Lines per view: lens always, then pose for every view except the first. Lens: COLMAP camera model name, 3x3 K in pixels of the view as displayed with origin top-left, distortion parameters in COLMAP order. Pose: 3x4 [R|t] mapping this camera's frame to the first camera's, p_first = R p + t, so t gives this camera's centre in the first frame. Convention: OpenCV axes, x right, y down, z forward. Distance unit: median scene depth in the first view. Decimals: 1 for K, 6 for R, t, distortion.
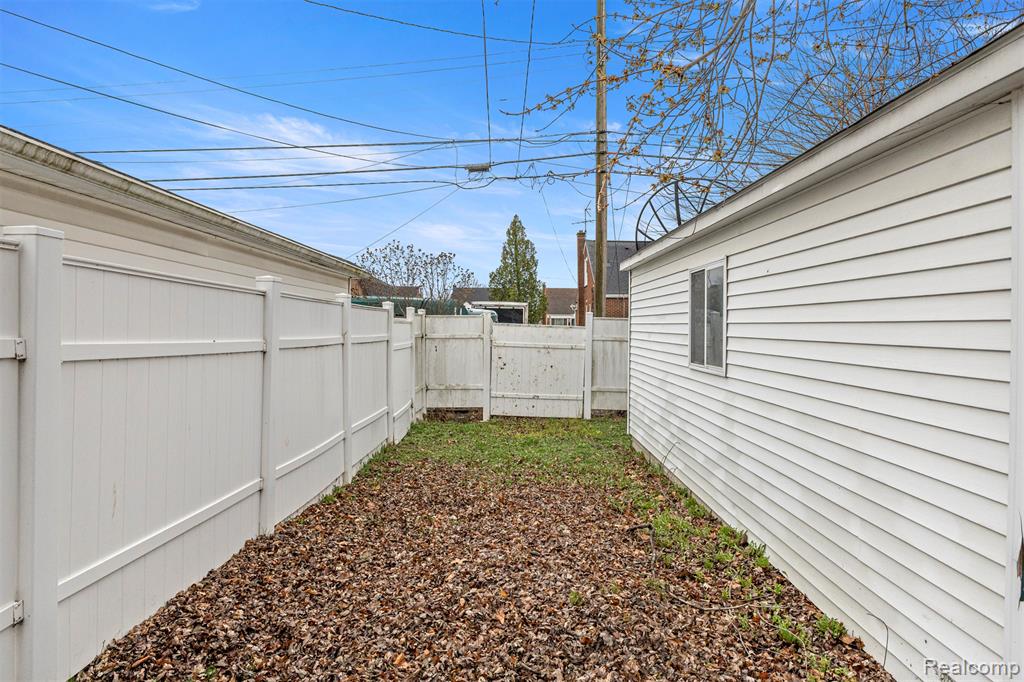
lens RADIAL K [[556.3, 0, 509.9], [0, 556.3, 332.9], [0, 0, 1]] dist [-0.001229, -0.000017]
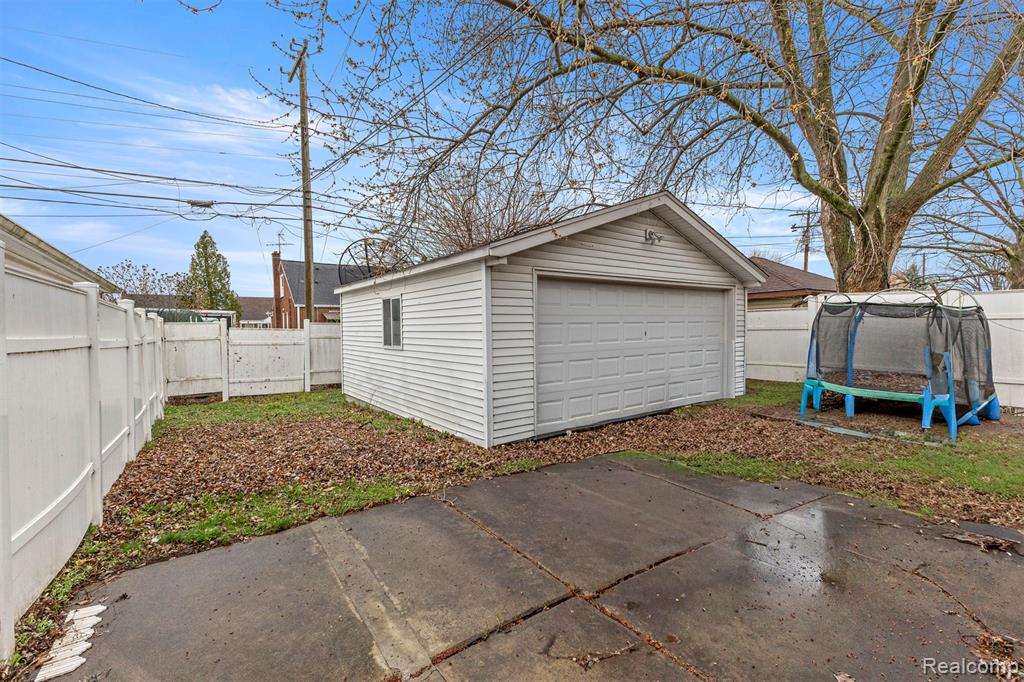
lens RADIAL K [[446.1, 0, 512.4], [0, 446.1, 332.0], [0, 0, 1]] dist [0.014495, -0.000523]
pose [[0.802716, -0.023185, 0.595910, -0.126574], [0.025735, 0.999660, 0.004228, 0.005505], [-0.595805, 0.011941, 0.803040, -0.272465]]
